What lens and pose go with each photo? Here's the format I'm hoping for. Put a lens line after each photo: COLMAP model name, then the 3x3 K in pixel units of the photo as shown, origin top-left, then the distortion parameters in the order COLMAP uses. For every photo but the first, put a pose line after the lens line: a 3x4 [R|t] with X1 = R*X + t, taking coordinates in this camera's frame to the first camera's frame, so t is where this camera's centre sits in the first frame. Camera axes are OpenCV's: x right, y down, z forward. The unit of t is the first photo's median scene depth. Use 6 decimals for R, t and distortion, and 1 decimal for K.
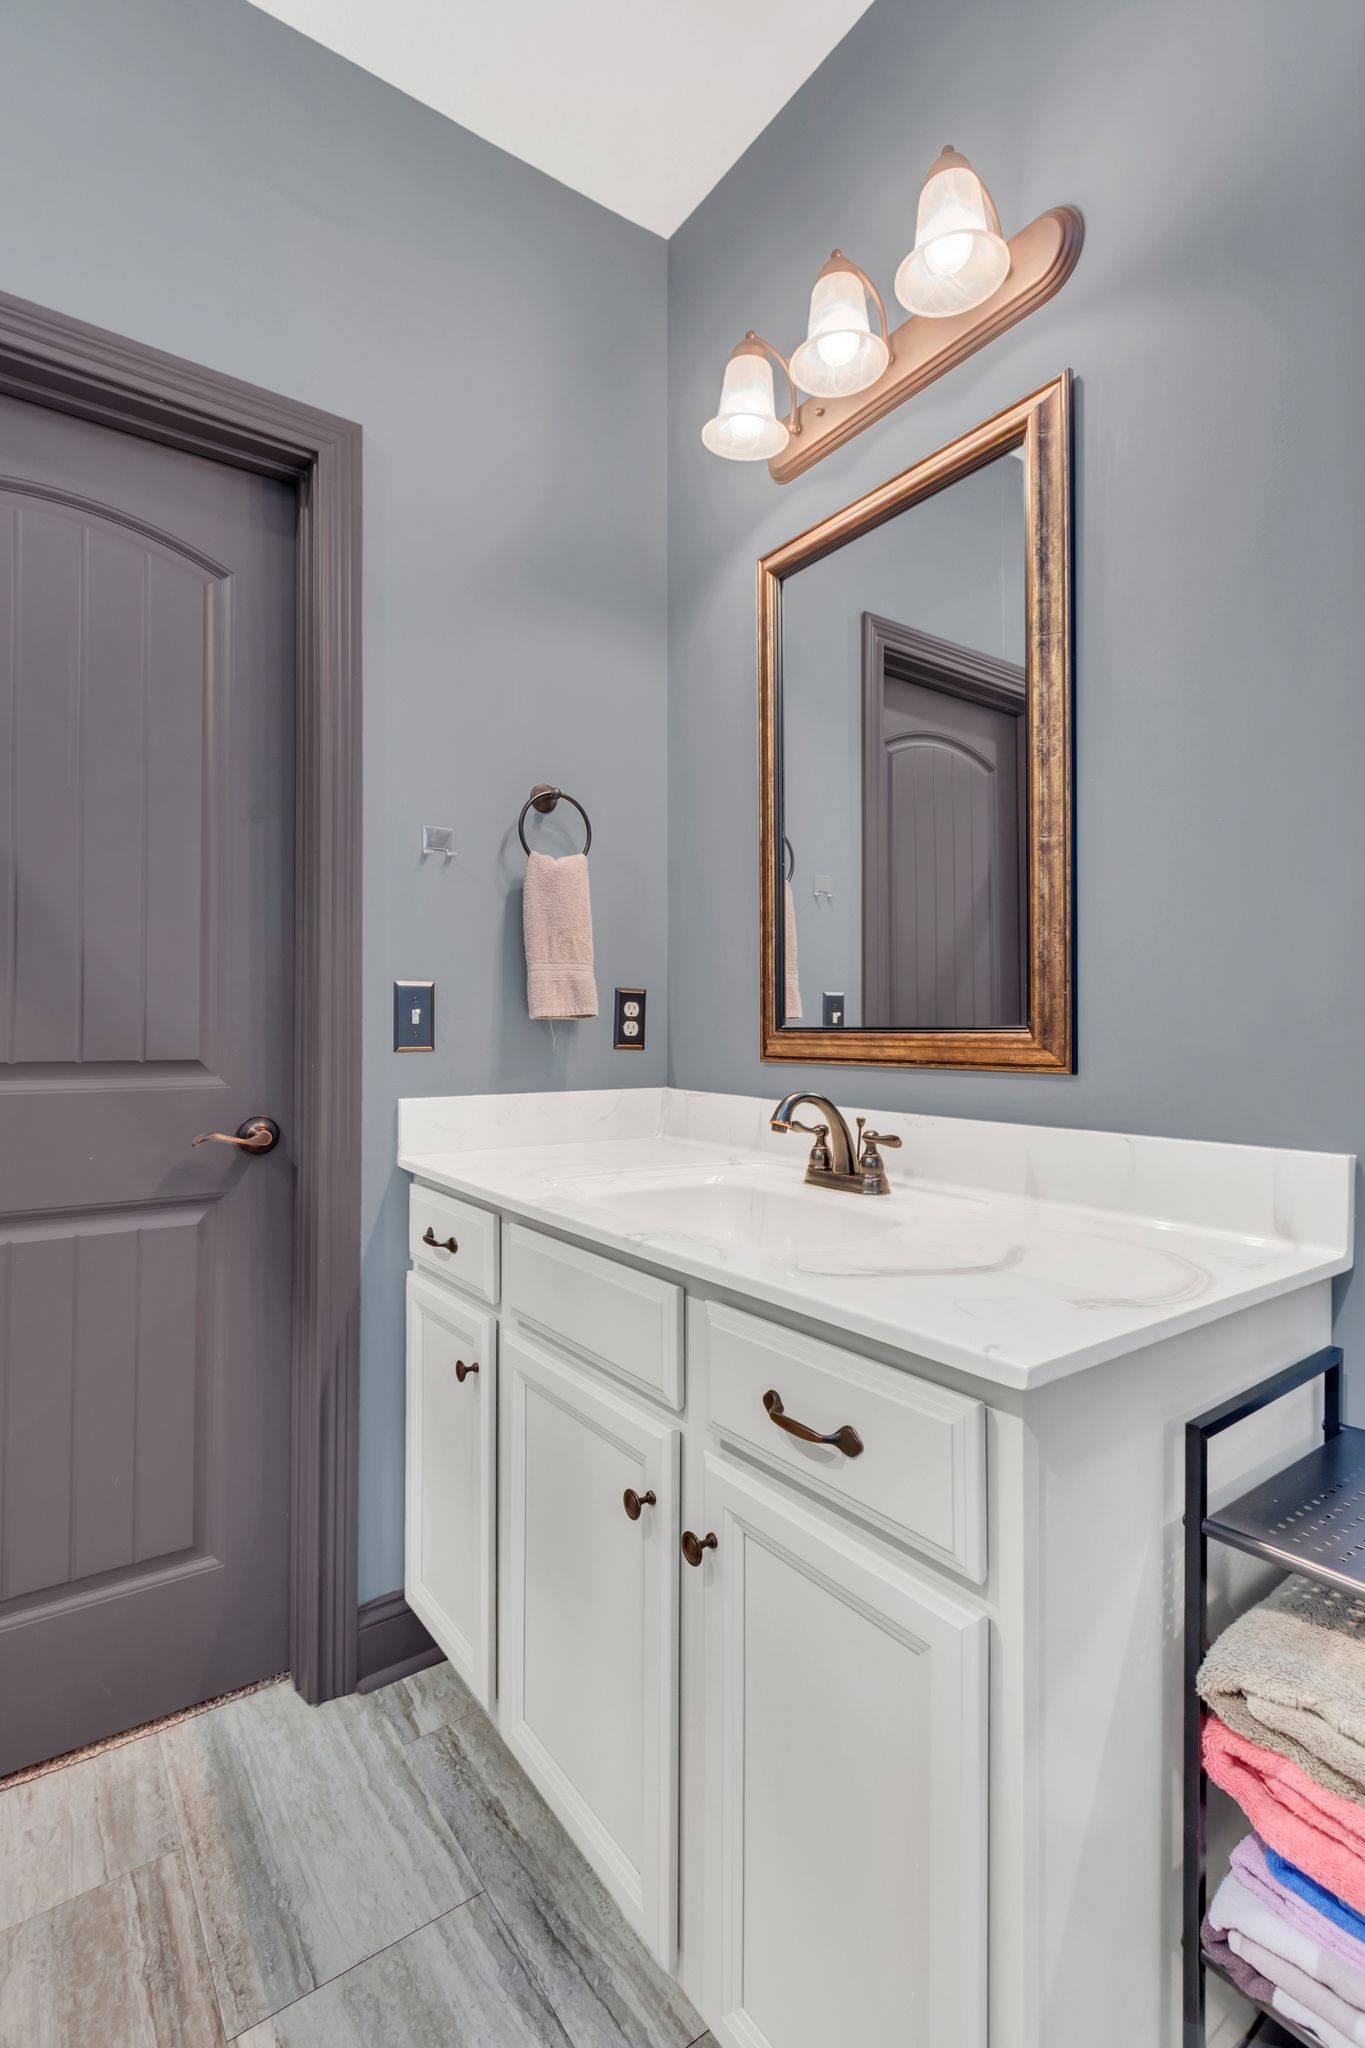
lens RADIAL K [[959.0, 0, 709.8], [0, 959.0, 1022.6], [0, 0, 1]] dist [0.003261, -0.000644]
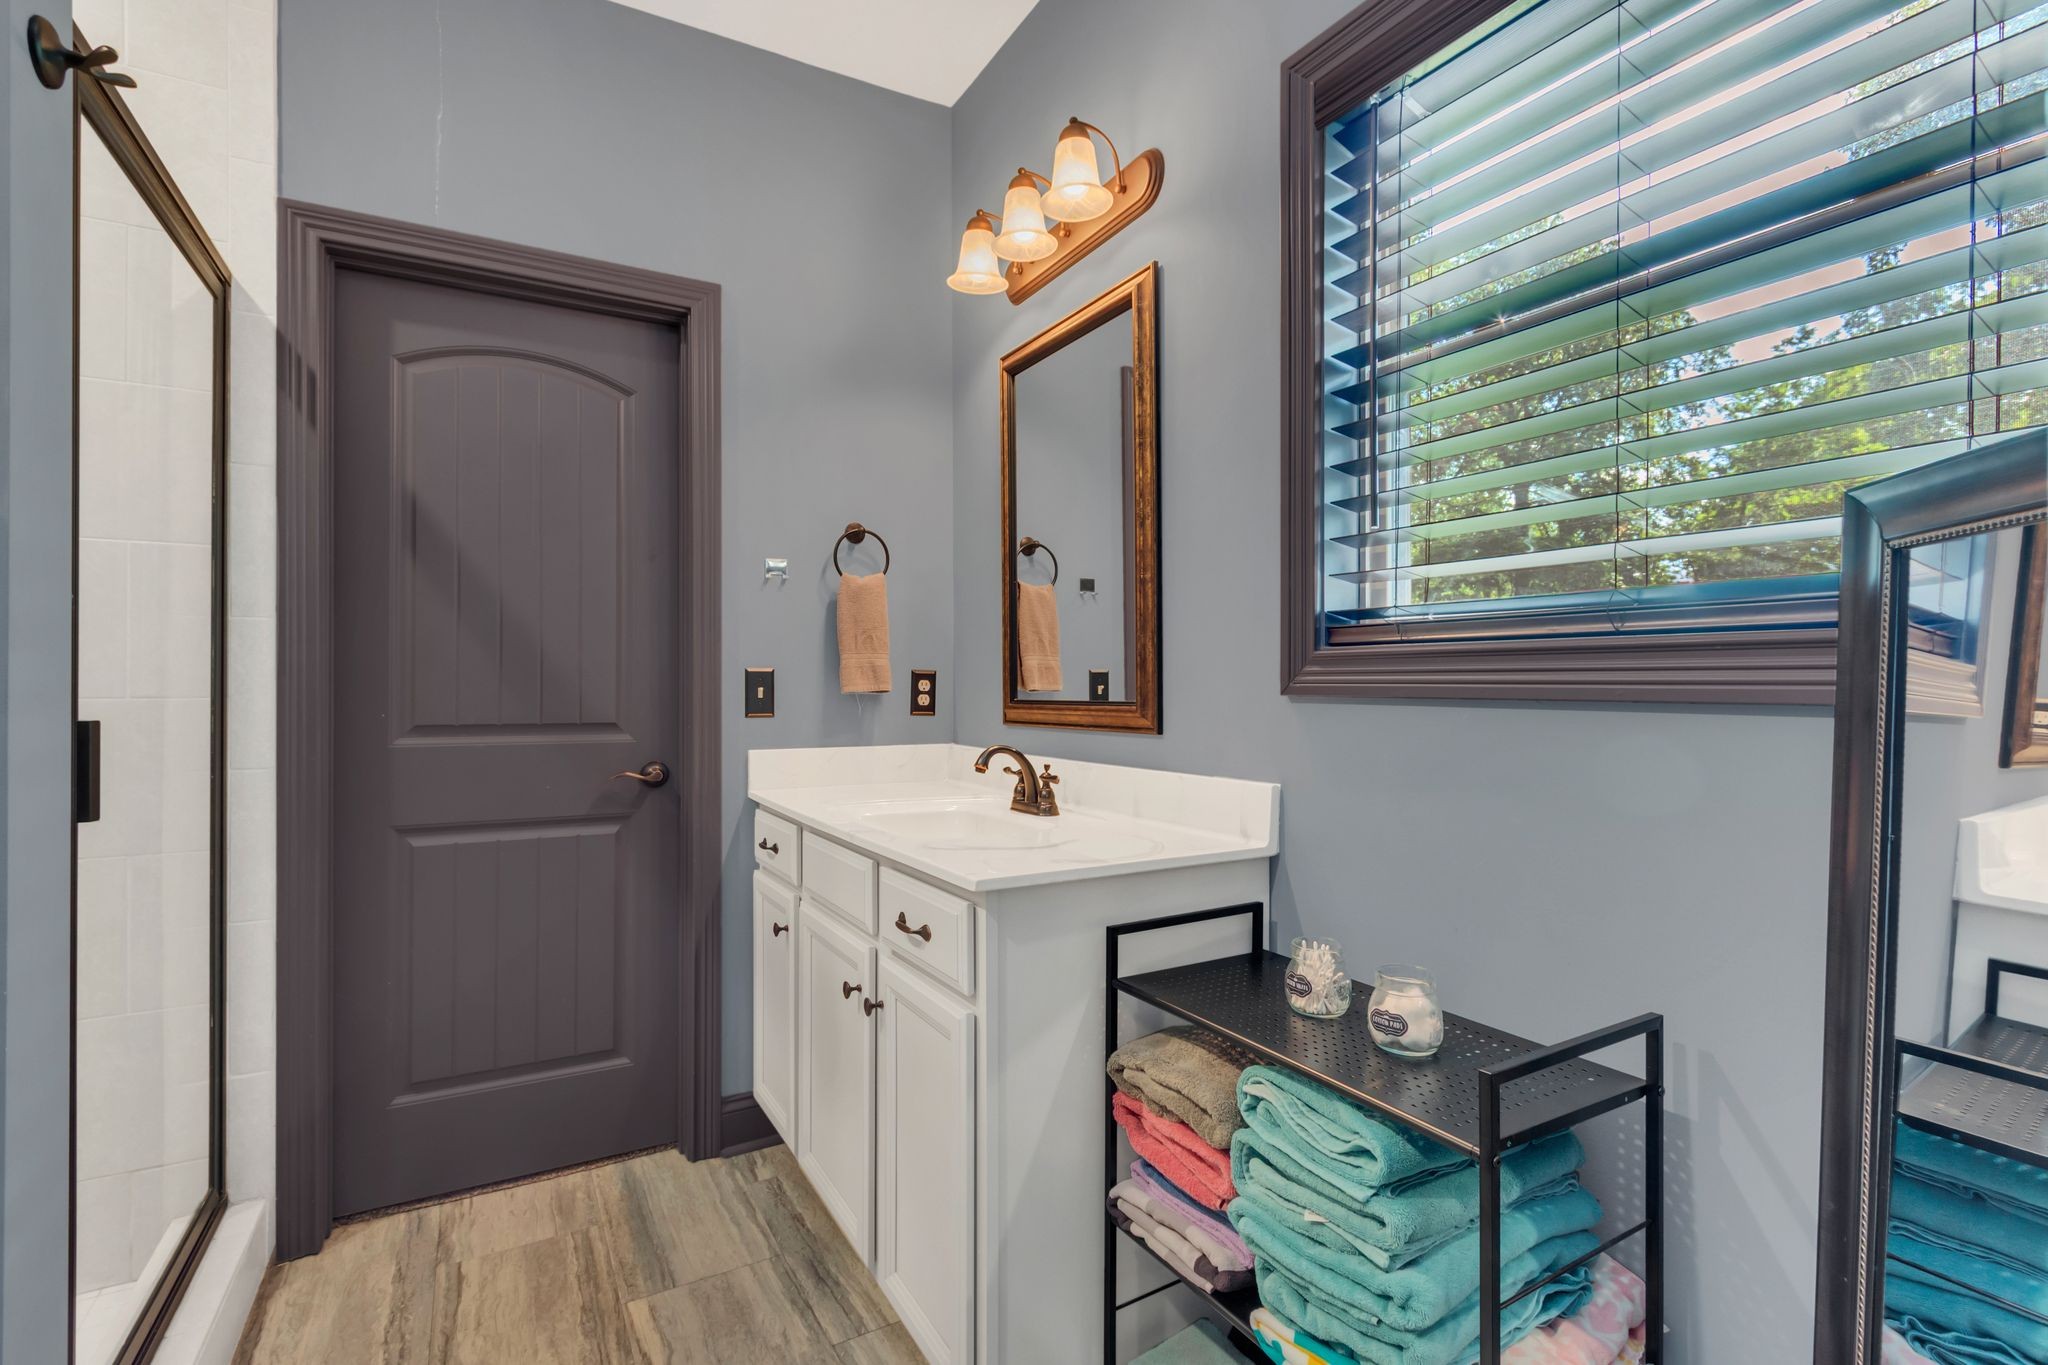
lens RADIAL K [[947.8, 0, 1025.3], [0, 947.8, 688.4], [0, 0, 1]] dist [0.010371, -0.005374]
pose [[0.992950, -0.002755, -0.118505, 0.302046], [0.003314, 0.999984, 0.004518, -0.021525], [0.118491, -0.004879, 0.992943, -0.426421]]
